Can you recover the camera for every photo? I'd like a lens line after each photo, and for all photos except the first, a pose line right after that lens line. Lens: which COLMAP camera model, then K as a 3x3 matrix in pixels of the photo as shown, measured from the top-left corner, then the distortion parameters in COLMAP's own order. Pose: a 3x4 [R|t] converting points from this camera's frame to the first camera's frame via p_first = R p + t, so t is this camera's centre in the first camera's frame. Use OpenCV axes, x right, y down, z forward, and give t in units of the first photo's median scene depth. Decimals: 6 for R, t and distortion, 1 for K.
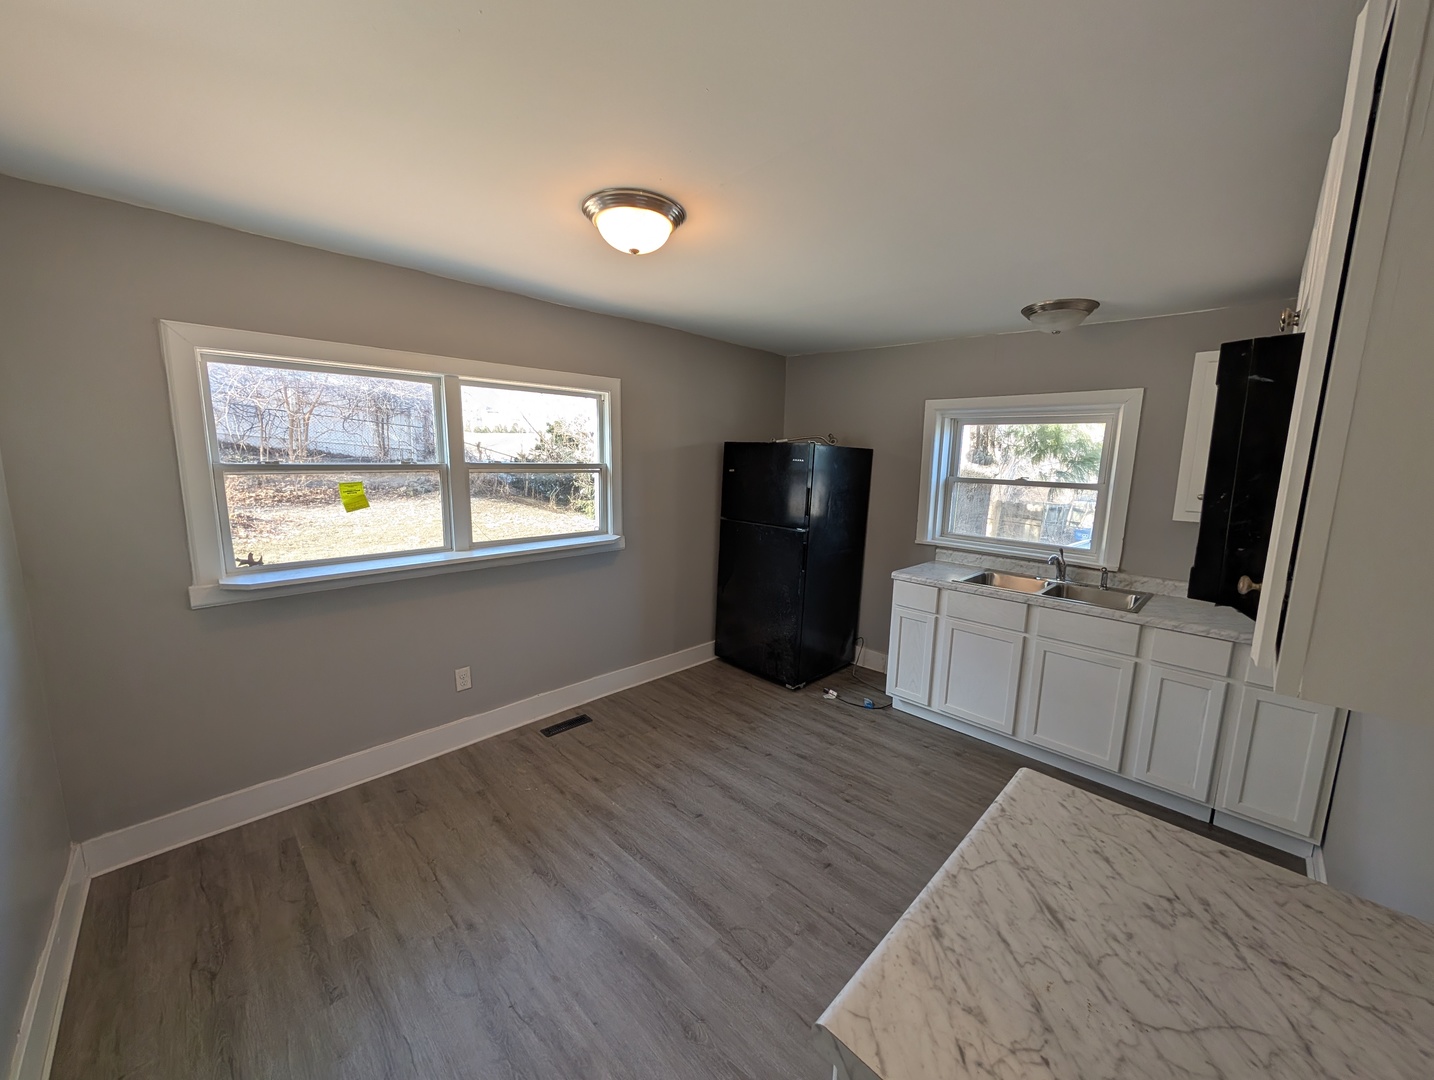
lens RADIAL K [[537.8, 0, 717.0], [0, 537.8, 540.0], [0, 0, 1]] dist [0.000773, -0.000149]
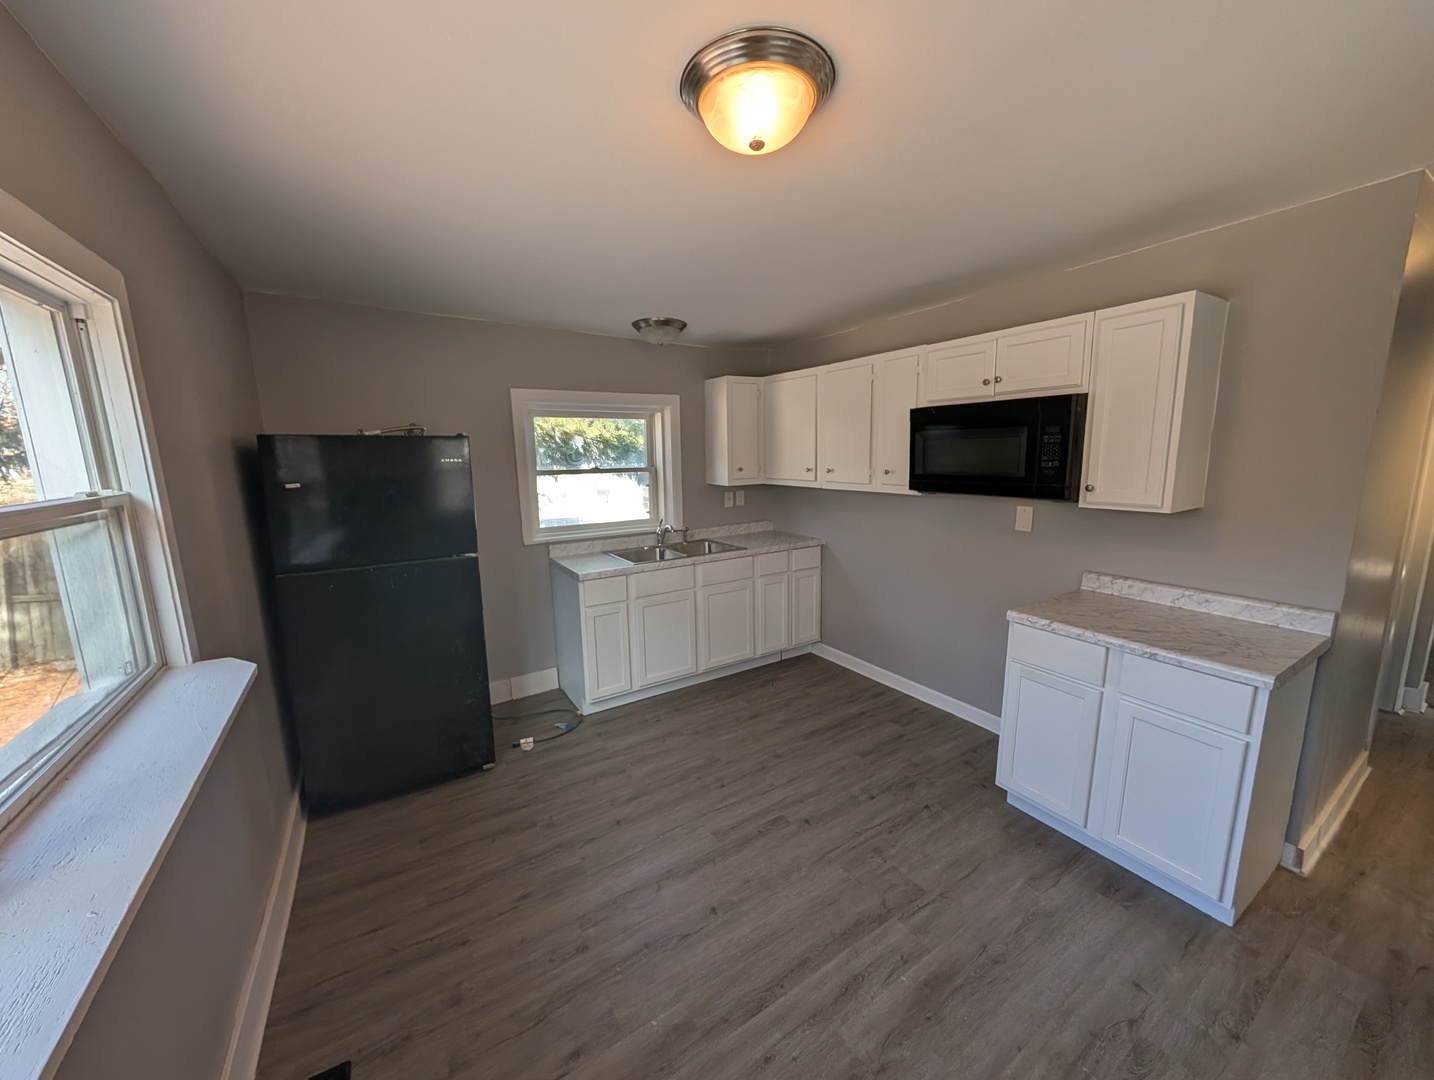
lens RADIAL K [[537.8, 0, 717.0], [0, 537.8, 540.0], [0, 0, 1]] dist [0.000773, -0.000149]
pose [[0.224669, -0.187607, 0.956205, -0.659651], [0.175404, 0.973049, 0.149699, -0.126694], [-0.958518, 0.134089, 0.251521, 0.701047]]
